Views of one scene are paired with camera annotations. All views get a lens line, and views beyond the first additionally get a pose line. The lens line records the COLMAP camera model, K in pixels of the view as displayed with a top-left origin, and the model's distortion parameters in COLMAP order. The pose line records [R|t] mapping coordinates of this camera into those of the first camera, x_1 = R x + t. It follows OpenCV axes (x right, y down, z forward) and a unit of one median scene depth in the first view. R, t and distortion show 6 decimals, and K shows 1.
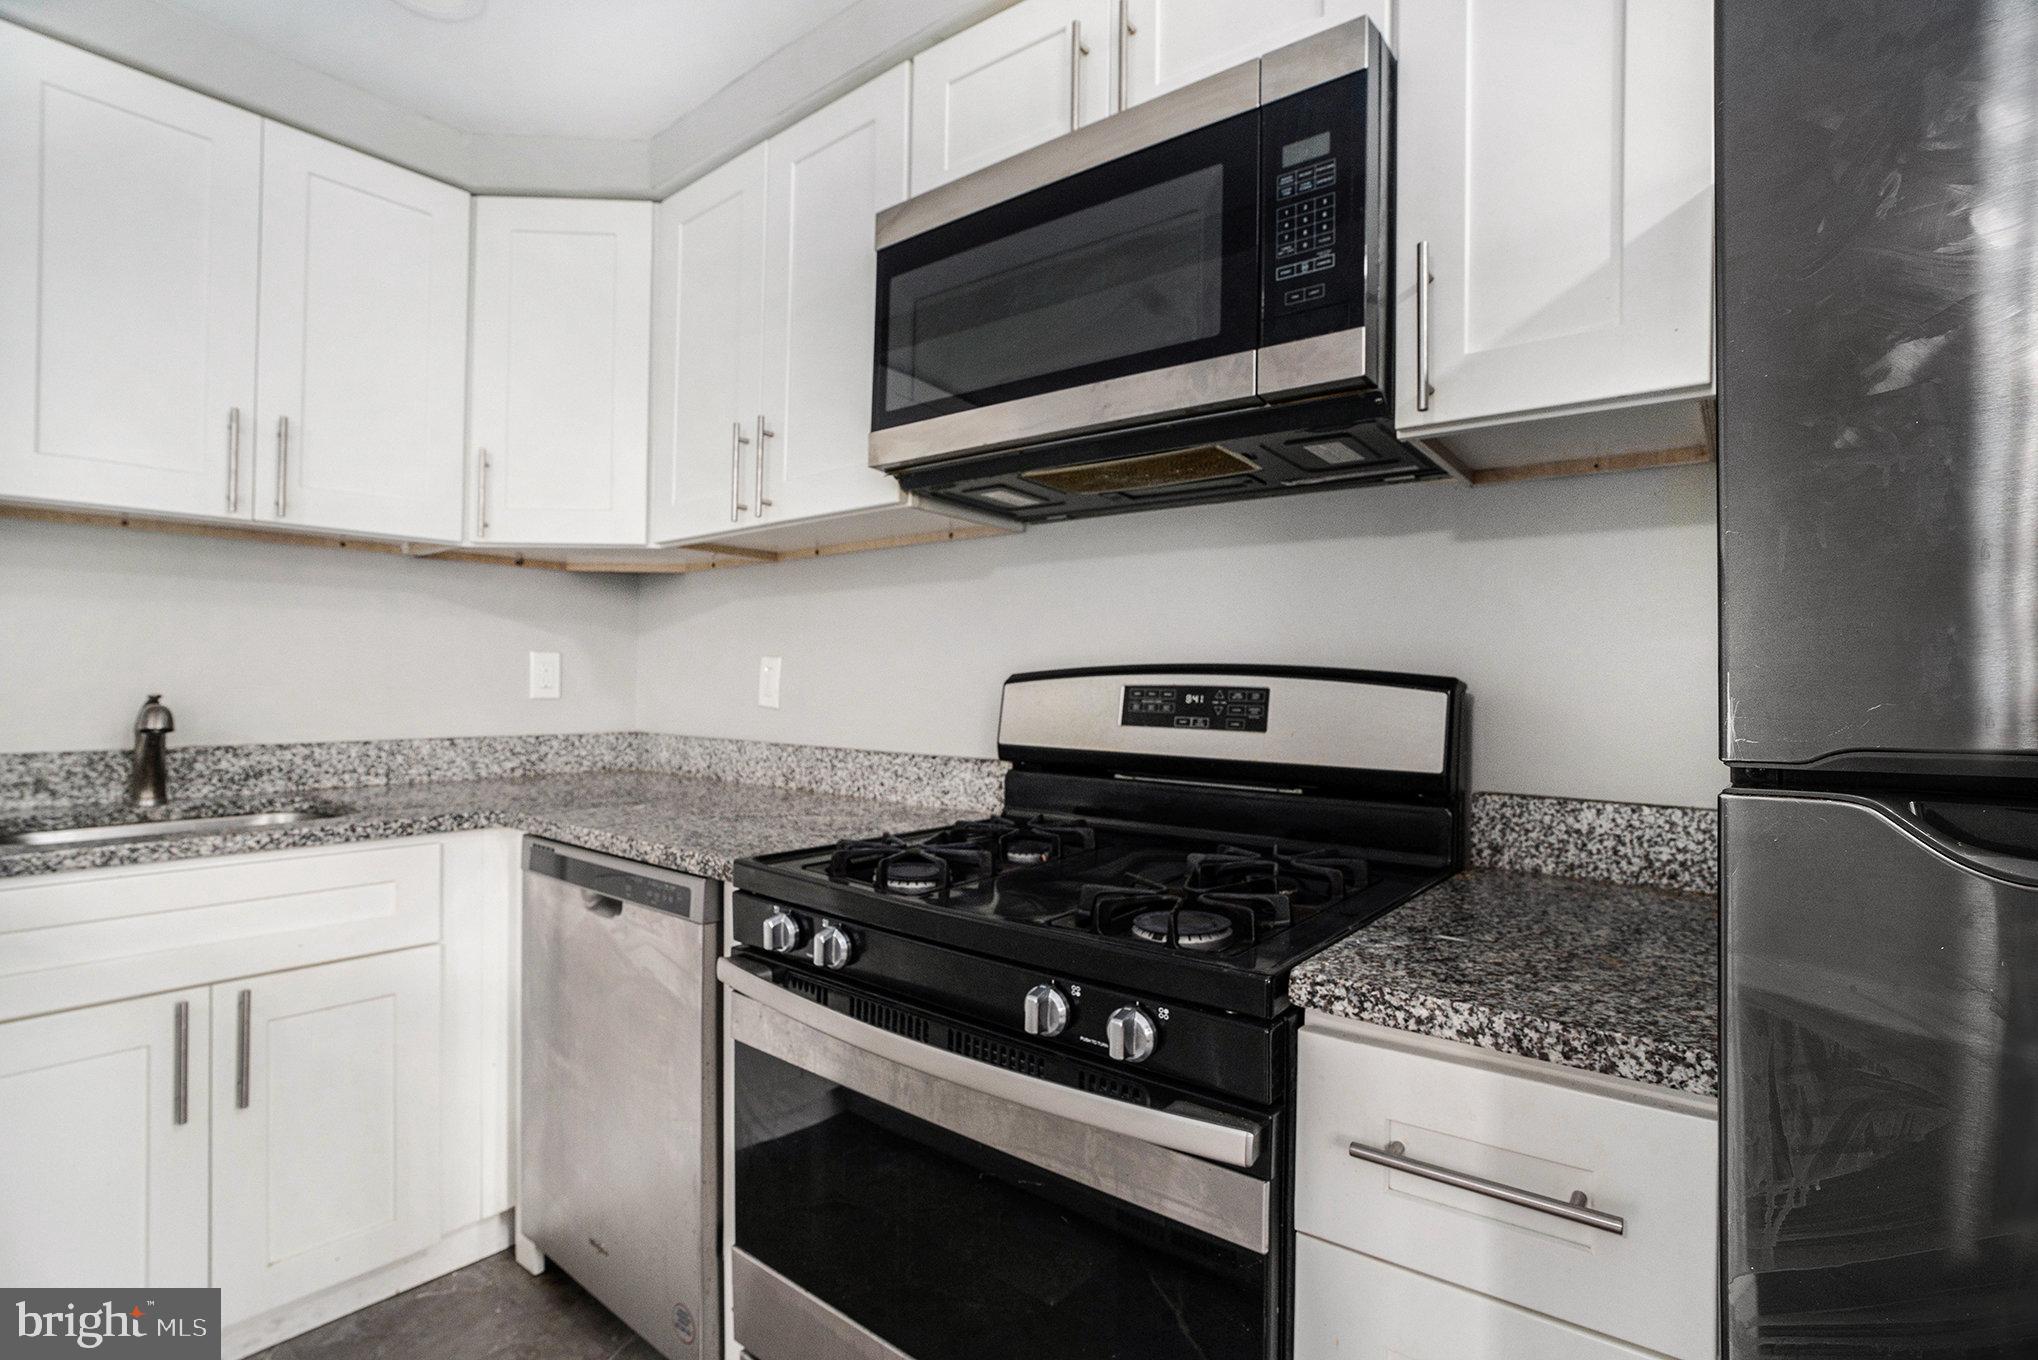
lens RADIAL K [[917.9, 0, 979.6], [0, 917.9, 683.1], [0, 0, 1]] dist [-0.033292, 0.000161]
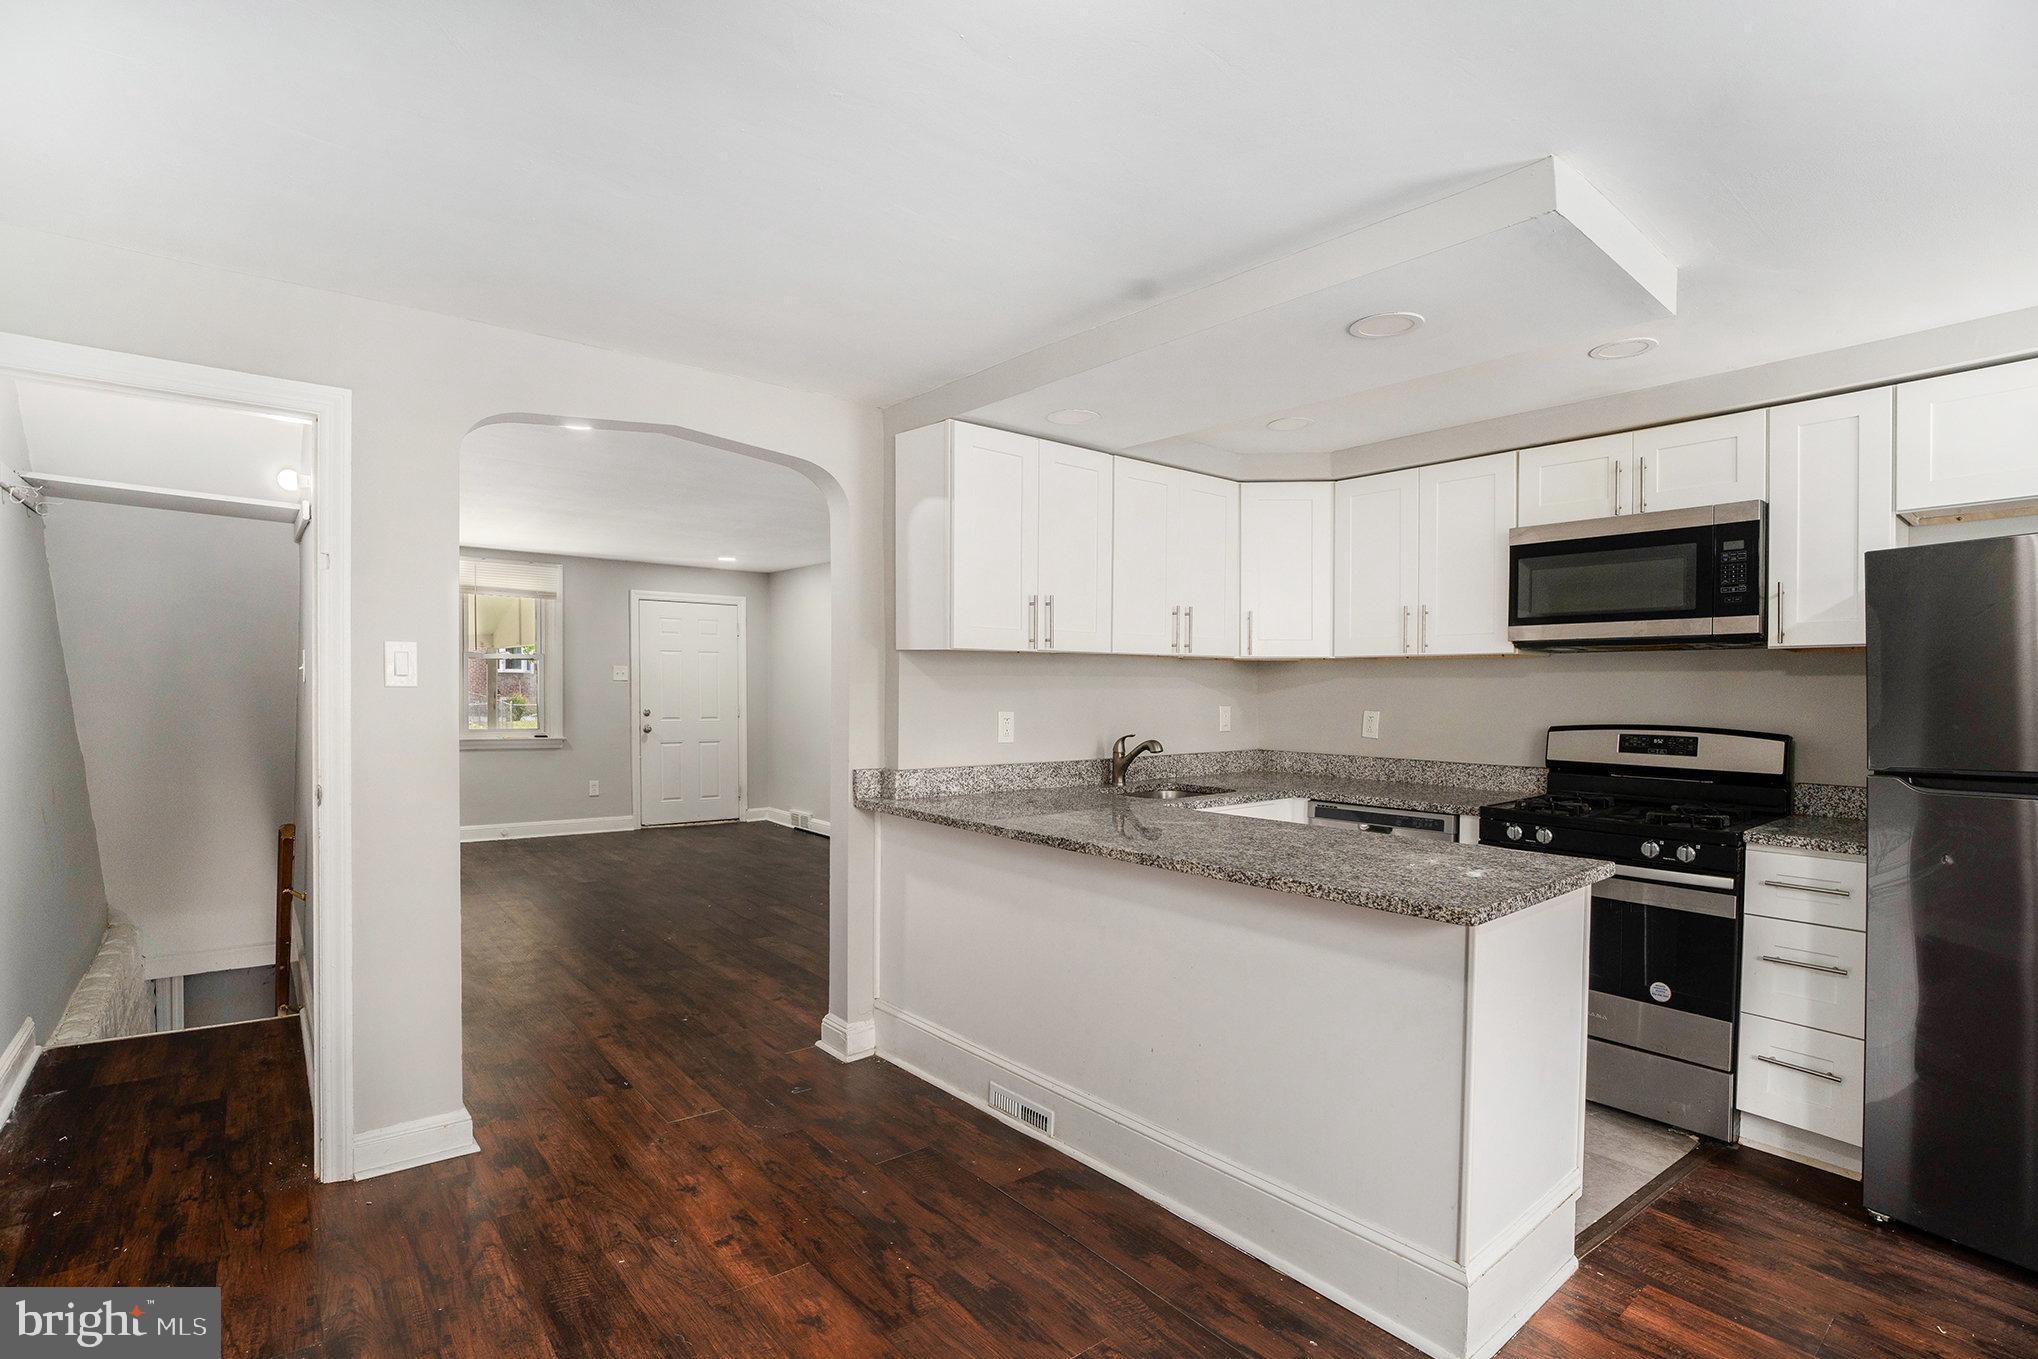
lens RADIAL K [[932.0, 0, 1016.6], [0, 932.0, 690.7], [0, 0, 1]] dist [-0.038654, 0.000586]
pose [[0.983683, -0.005788, -0.179818, -0.943399], [0.006958, 0.999959, 0.005876, -0.135361], [0.179777, -0.007031, 0.983682, -1.546366]]
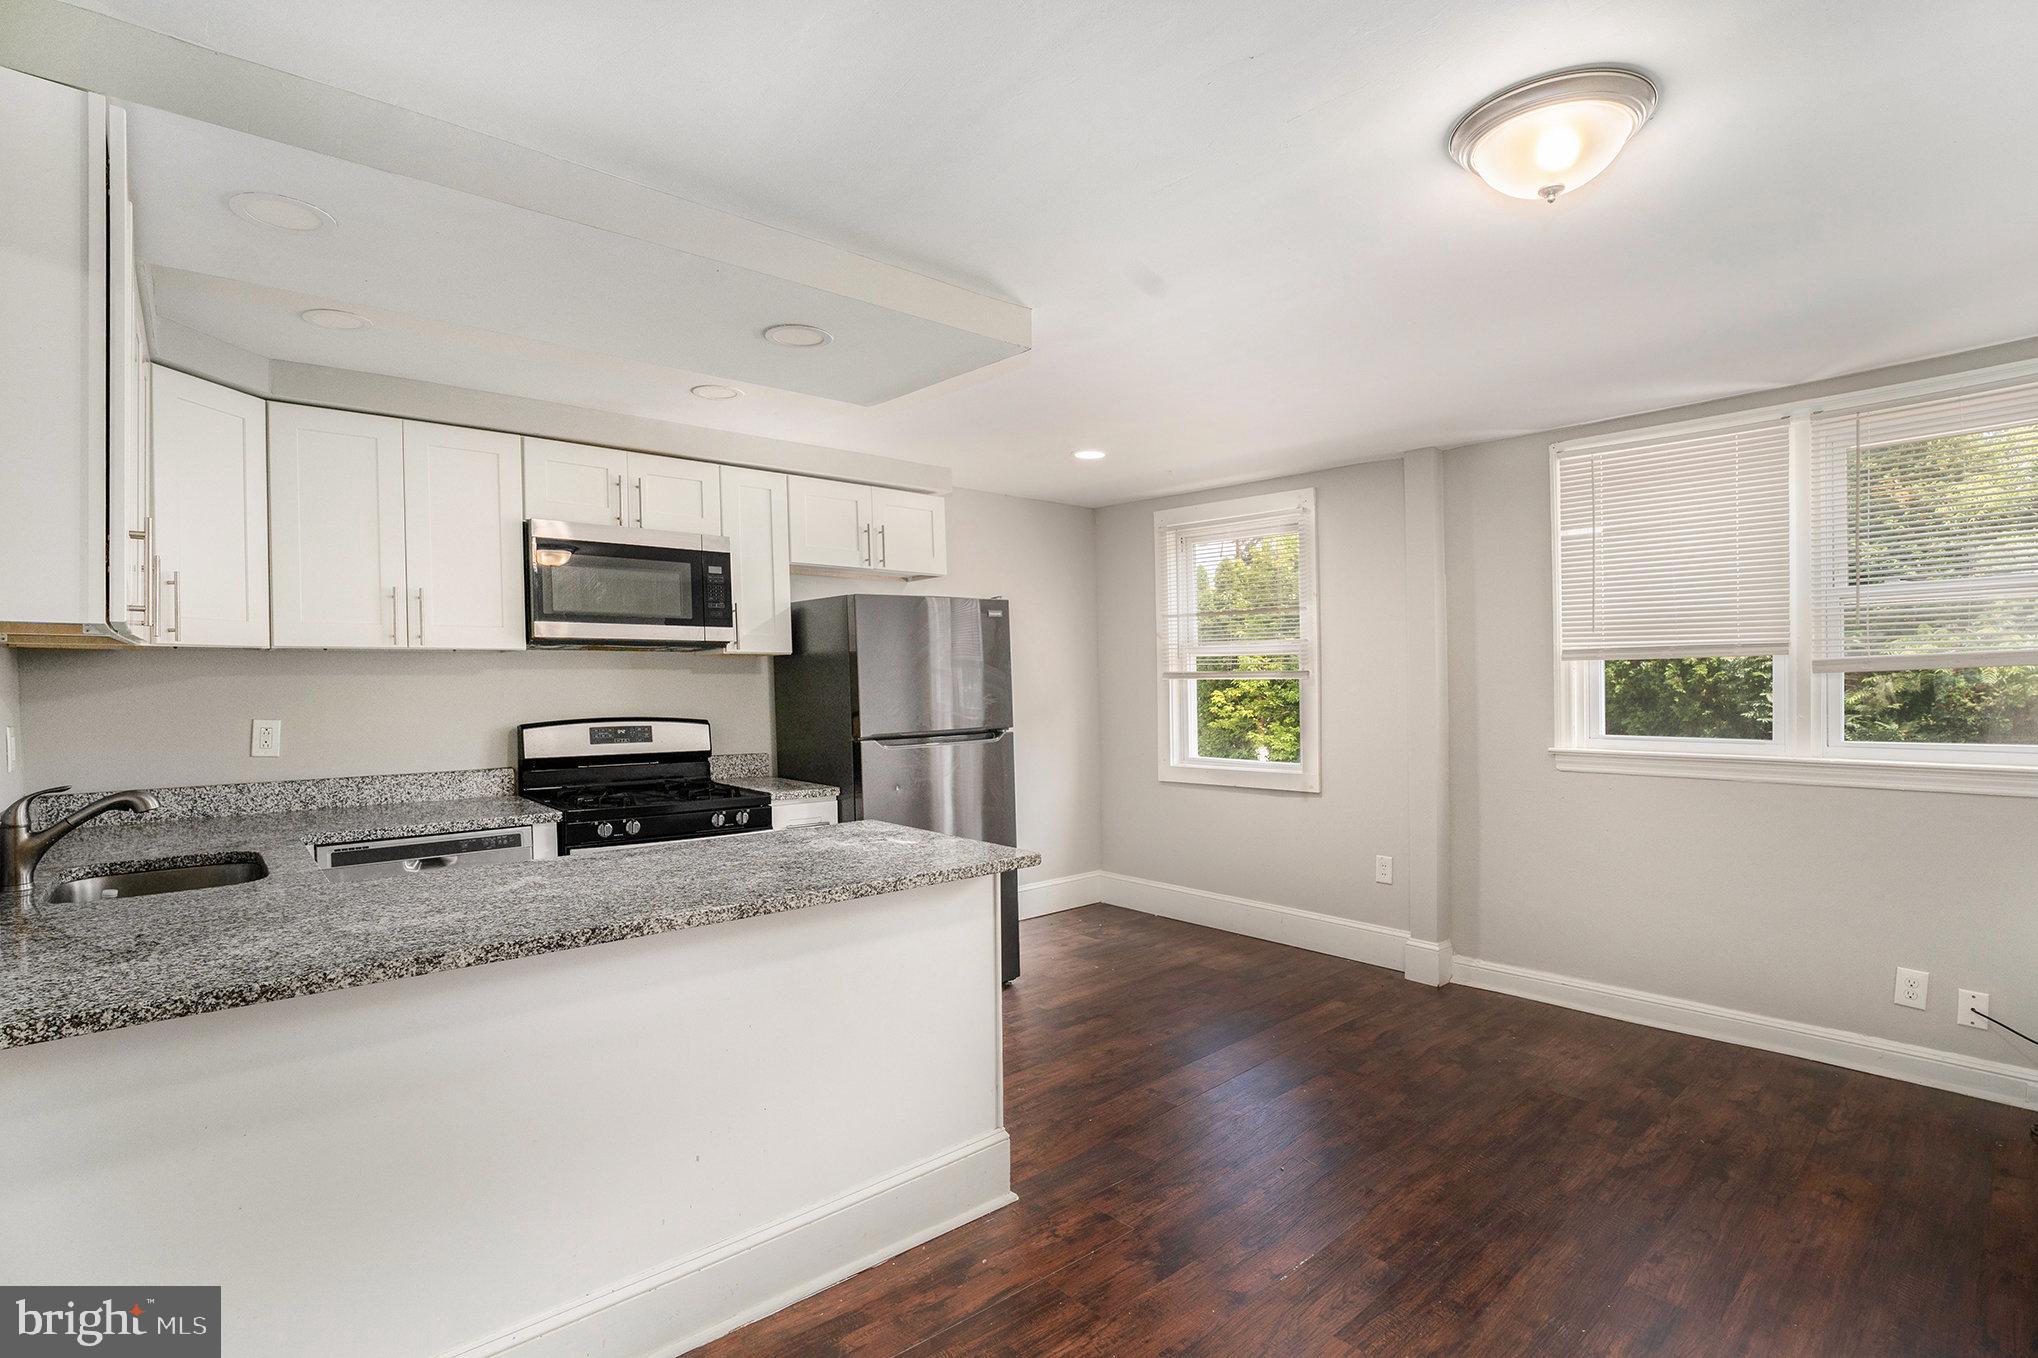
lens RADIAL K [[927.5, 0, 1010.9], [0, 927.5, 710.0], [0, 0, 1]] dist [-0.042941, -0.000269]
pose [[0.175438, -0.048077, 0.983316, -2.147766], [0.002491, 0.998825, 0.048391, -0.167804], [-0.984487, -0.006040, 0.175352, -0.532356]]
